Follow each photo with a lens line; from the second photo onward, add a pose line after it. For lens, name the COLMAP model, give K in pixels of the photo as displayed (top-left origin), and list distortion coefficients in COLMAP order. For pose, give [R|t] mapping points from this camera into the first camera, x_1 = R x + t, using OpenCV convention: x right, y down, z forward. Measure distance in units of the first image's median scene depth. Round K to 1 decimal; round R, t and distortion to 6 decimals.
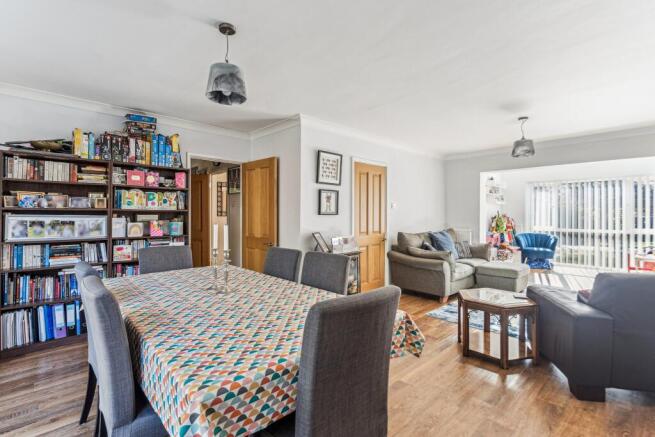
lens RADIAL K [[299.0, 0, 327.5], [0, 299.0, 218.5], [0, 0, 1]] dist [-0.005530, -0.000603]
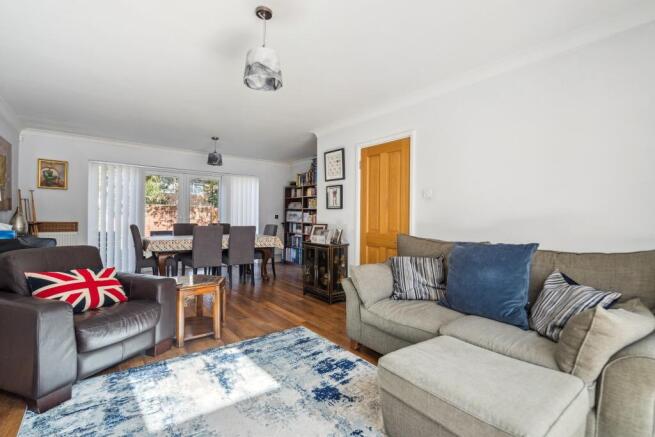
lens RADIAL K [[299.0, 0, 327.5], [0, 299.0, 218.5], [0, 0, 1]] dist [-0.005530, -0.000603]
pose [[-0.097525, 0.002614, -0.995230, 1.092178], [-0.017159, 0.999843, 0.004308, 0.019187], [0.995085, 0.017497, -0.097465, 1.093172]]
